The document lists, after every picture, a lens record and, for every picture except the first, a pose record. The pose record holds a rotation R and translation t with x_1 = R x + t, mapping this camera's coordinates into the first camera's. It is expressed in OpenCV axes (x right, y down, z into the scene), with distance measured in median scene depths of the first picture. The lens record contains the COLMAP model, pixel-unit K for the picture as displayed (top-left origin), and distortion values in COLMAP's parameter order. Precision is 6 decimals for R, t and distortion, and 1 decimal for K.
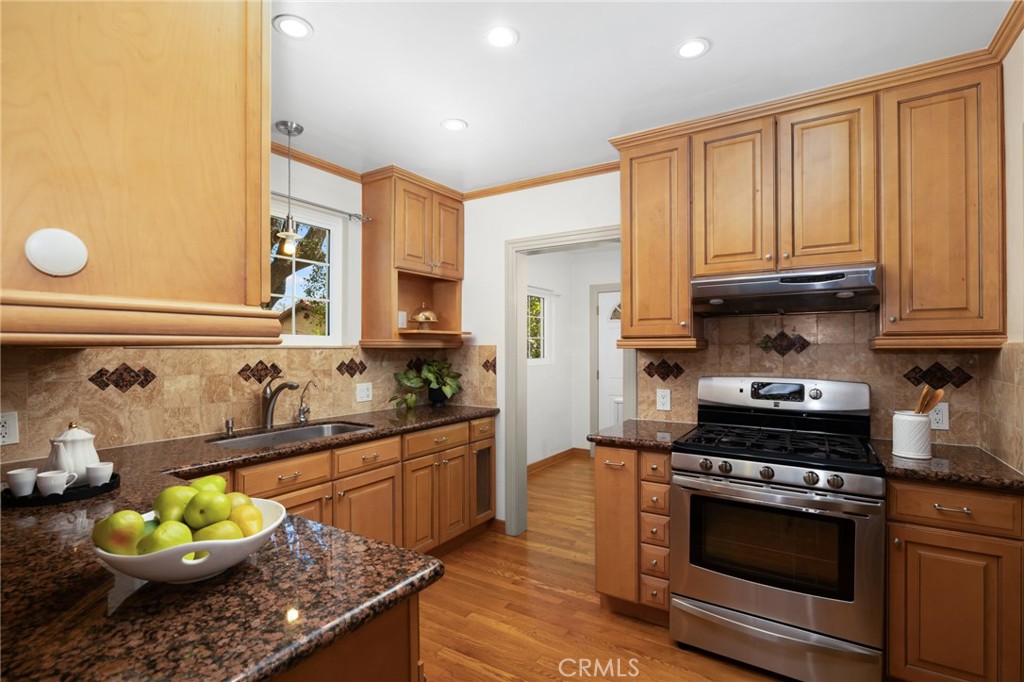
lens RADIAL K [[464.3, 0, 518.4], [0, 464.3, 347.6], [0, 0, 1]] dist [-0.003086, -0.000554]
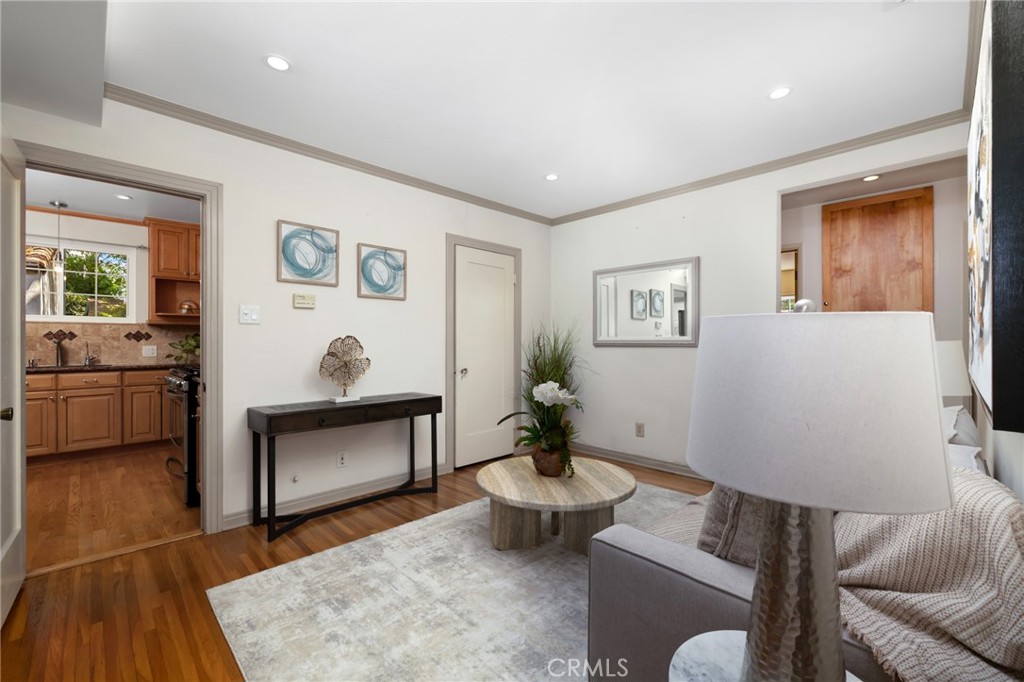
lens RADIAL K [[431.1, 0, 513.1], [0, 431.1, 341.6], [0, 0, 1]] dist [-0.000958, 0.001071]
pose [[0.975140, 0.002546, -0.221576, 1.614349], [-0.001494, 0.999987, 0.004914, 0.064620], [0.221586, -0.004461, 0.975131, -0.286176]]
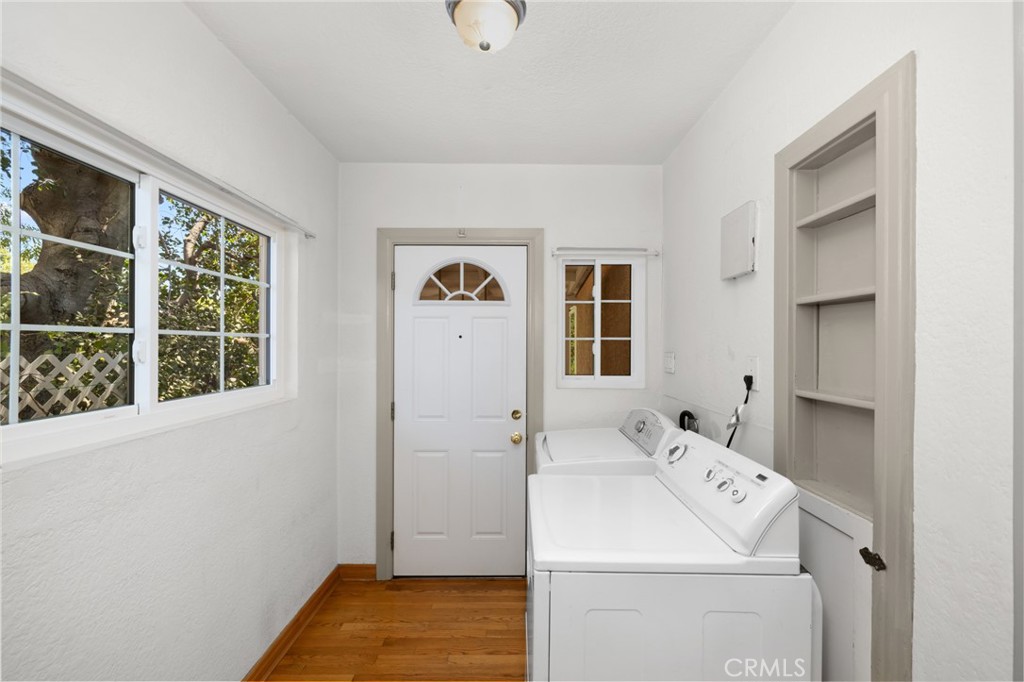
lens RADIAL K [[431.1, 0, 512.8], [0, 431.1, 337.8], [0, 0, 1]] dist [-0.000958, 0.001071]
pose [[0.840892, 0.003147, 0.541194, 0.035844], [-0.002770, 0.999995, -0.001512, -0.023845], [-0.541196, -0.000228, 0.840896, 0.664059]]
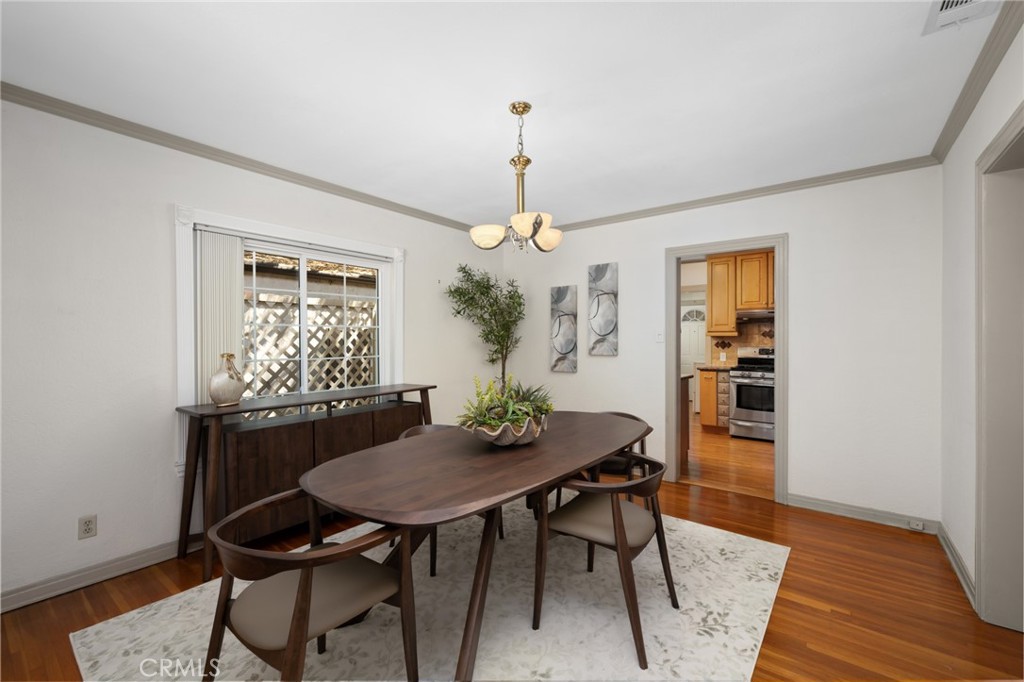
lens RADIAL K [[431.1, 0, 517.0], [0, 431.1, 338.4], [0, 0, 1]] dist [-0.000958, 0.001071]
pose [[0.997694, 0.004368, -0.067737, -0.673222], [-0.005003, 0.999945, -0.009209, 0.042637], [0.067693, 0.009527, 0.997661, -1.467143]]
